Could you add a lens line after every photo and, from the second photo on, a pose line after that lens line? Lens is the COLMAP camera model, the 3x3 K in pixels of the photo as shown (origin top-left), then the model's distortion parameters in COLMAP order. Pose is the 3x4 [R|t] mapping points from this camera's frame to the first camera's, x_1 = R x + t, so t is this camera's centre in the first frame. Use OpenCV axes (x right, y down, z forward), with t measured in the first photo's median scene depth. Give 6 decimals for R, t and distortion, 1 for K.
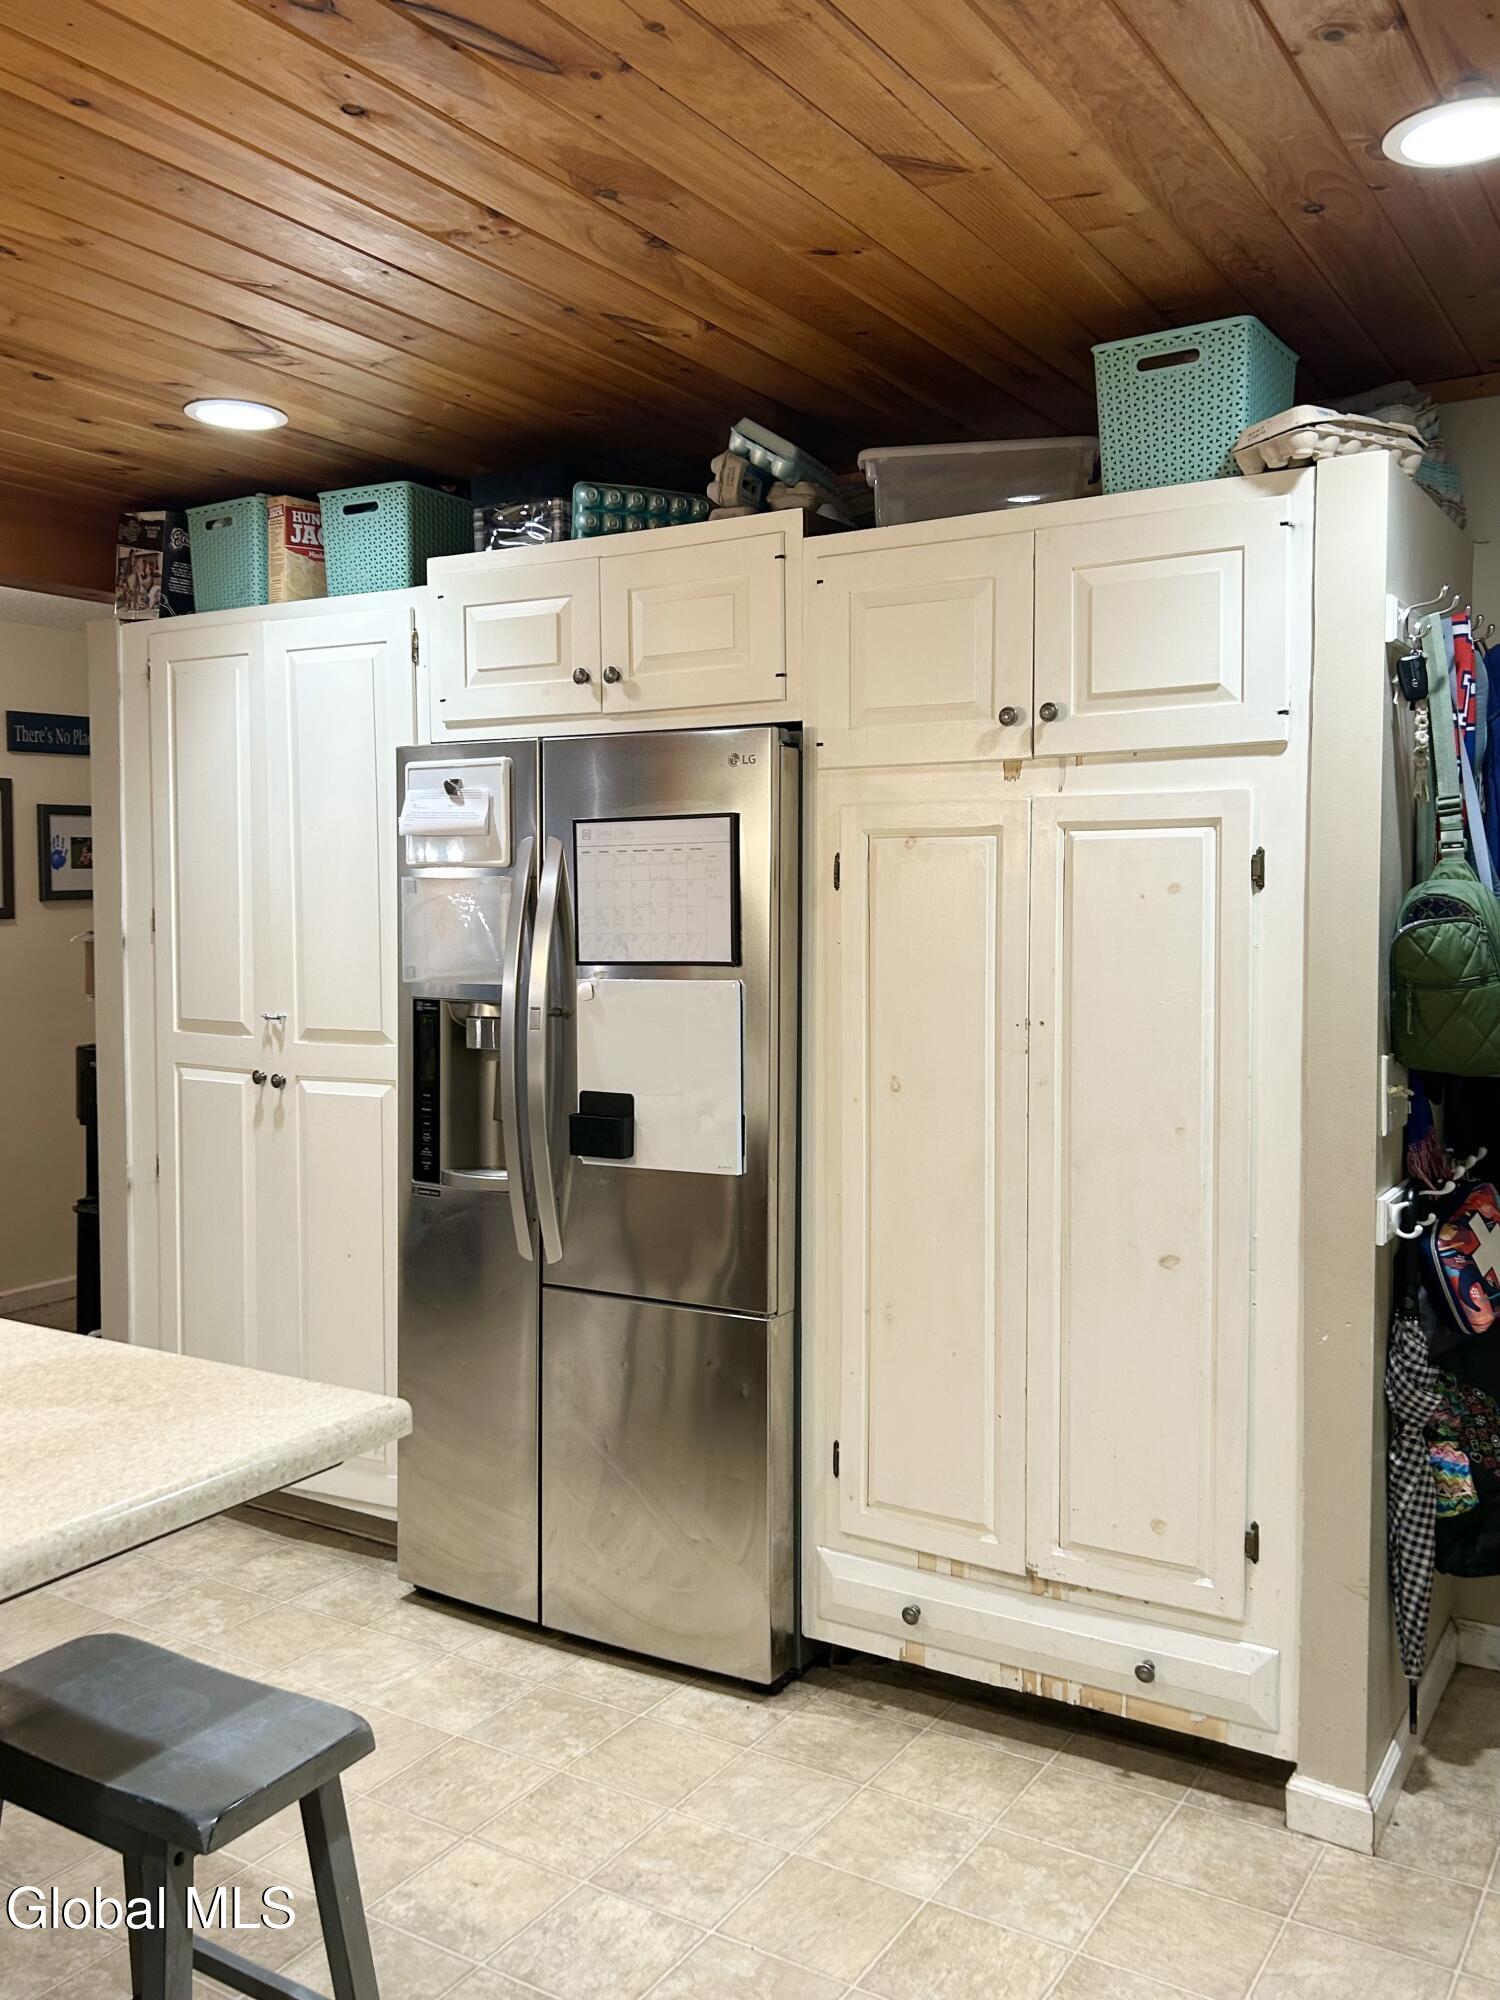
lens RADIAL K [[1685.1, 0, 750.0], [0, 1685.1, 1000.0], [0, 0, 1]] dist [0.051105, -0.006653]
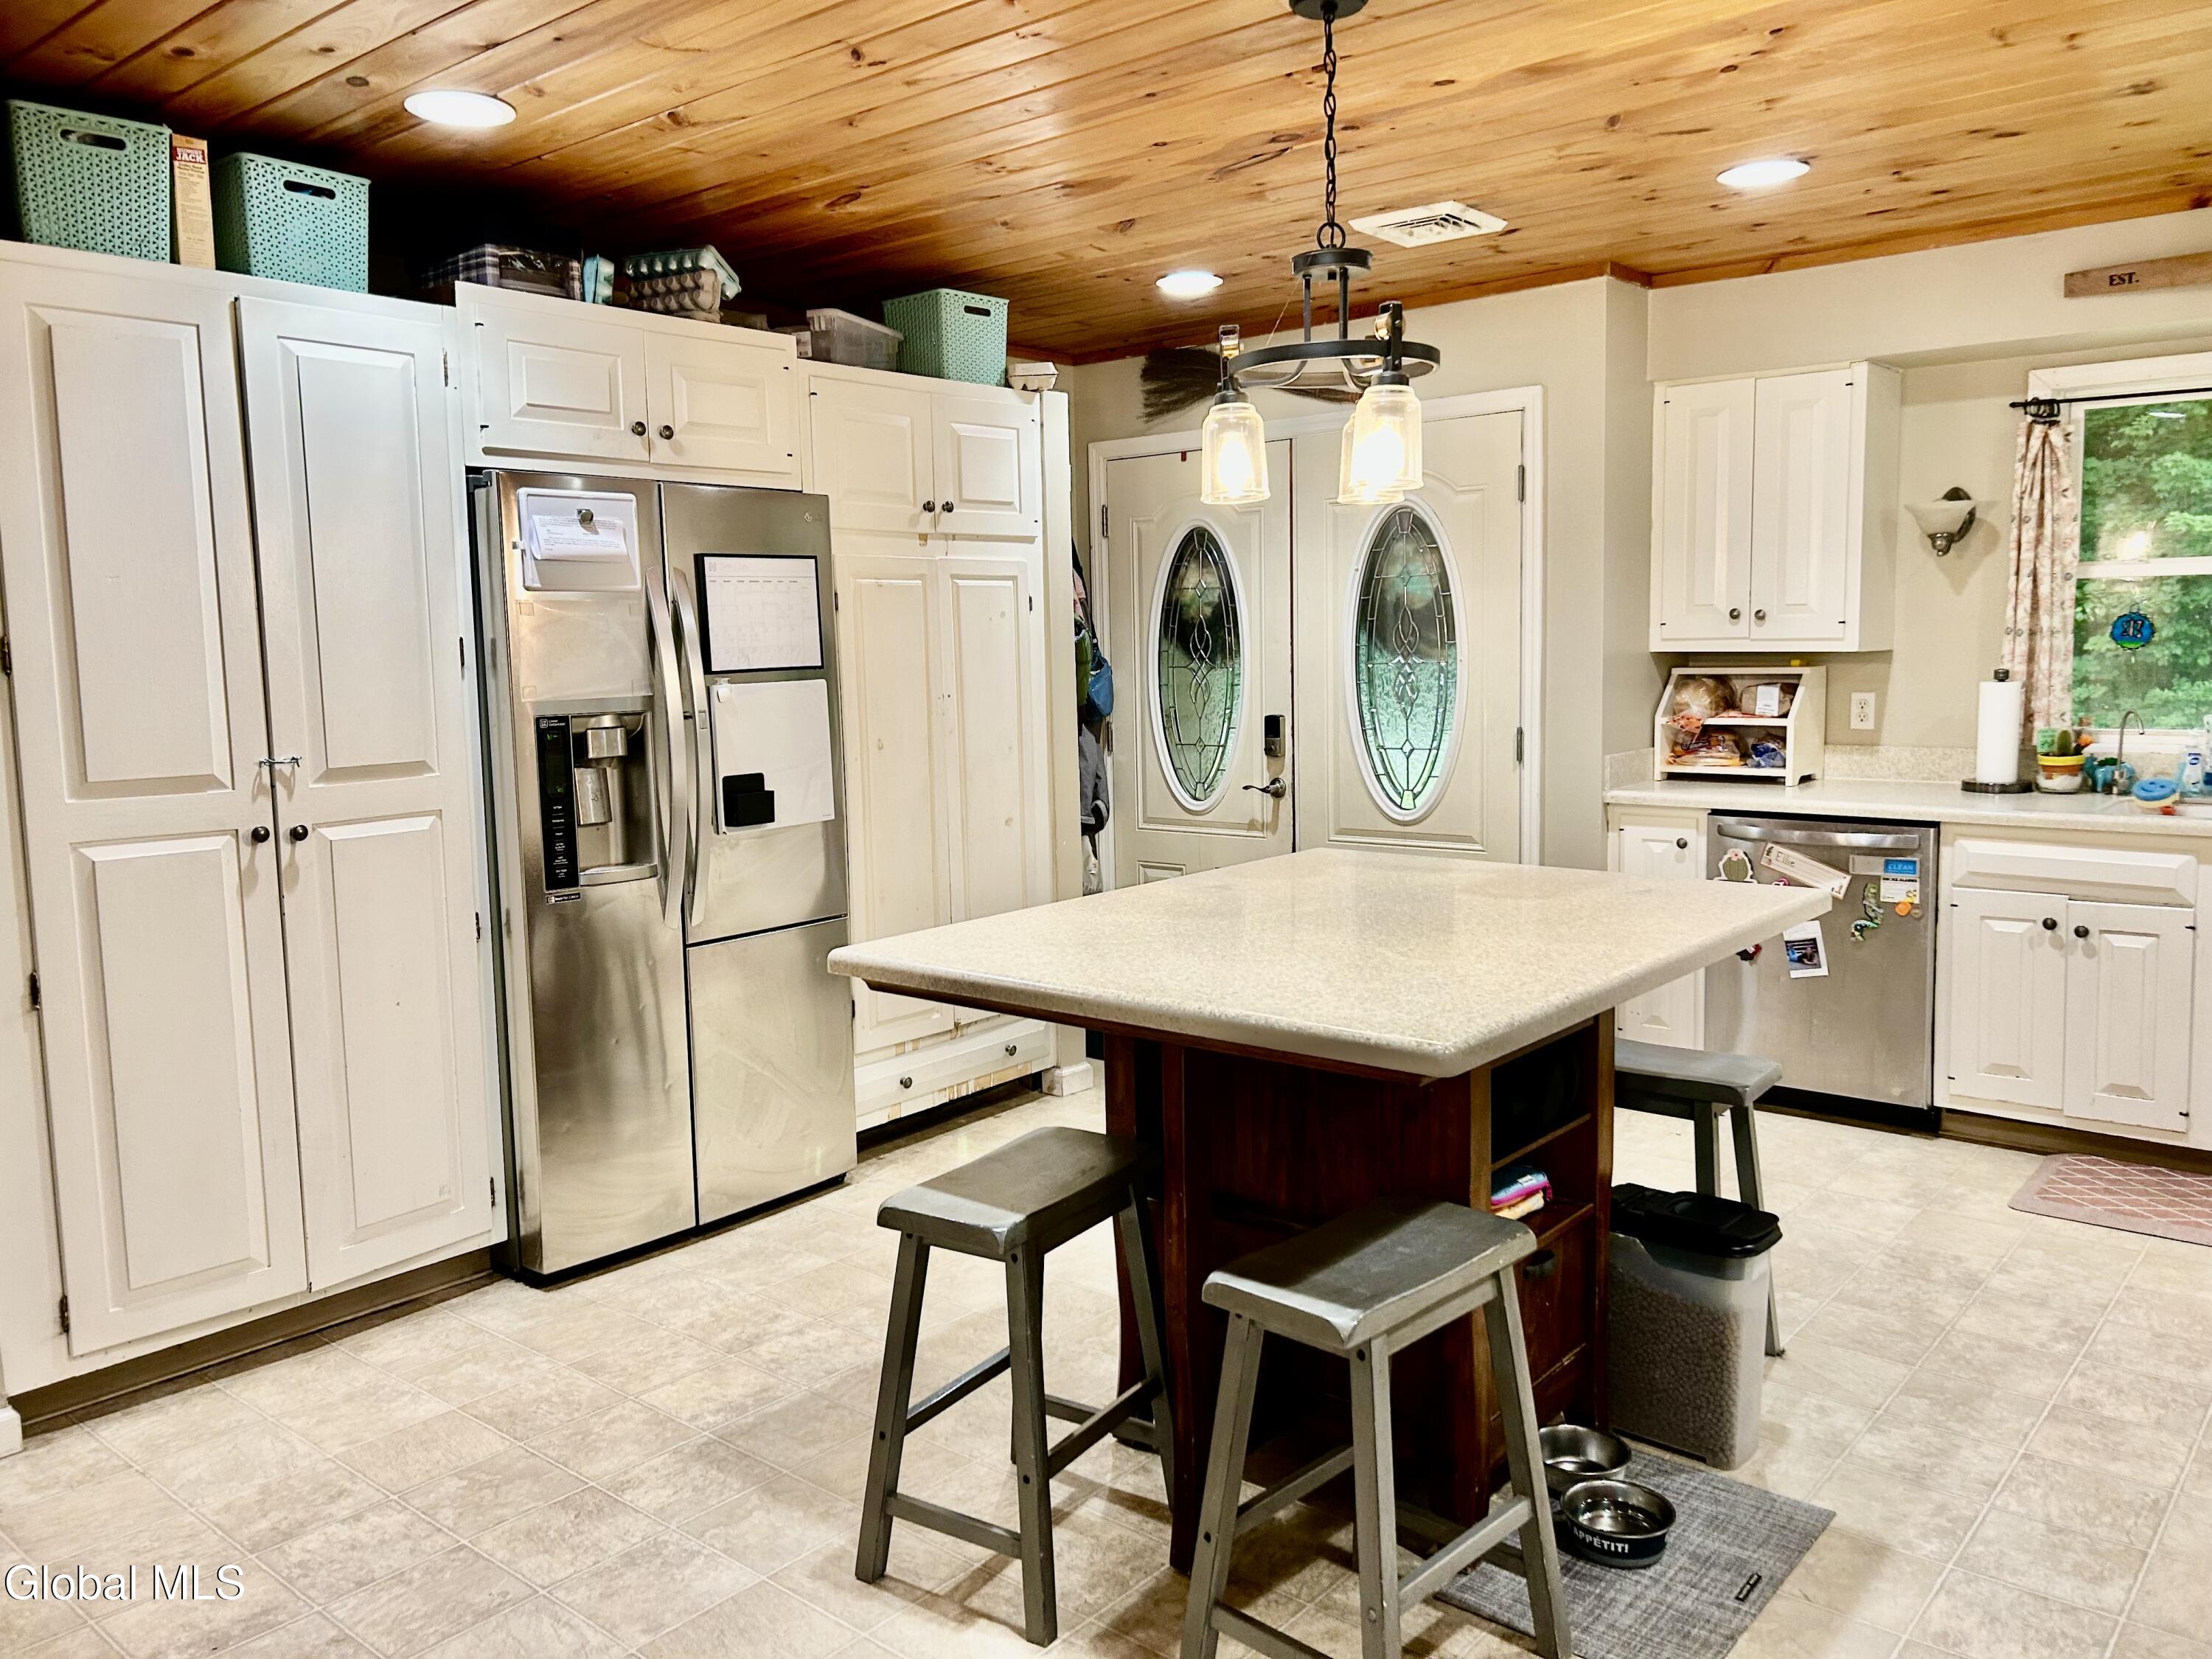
lens RADIAL K [[1641.4, 0, 1106.0], [0, 1641.4, 829.5], [0, 0, 1]] dist [-0.001149, -0.002746]
pose [[0.136117, -0.118092, 0.983629, -1.208420], [0.075902, 0.991195, 0.108497, -0.016044], [-0.987781, 0.059891, 0.143882, 0.534978]]
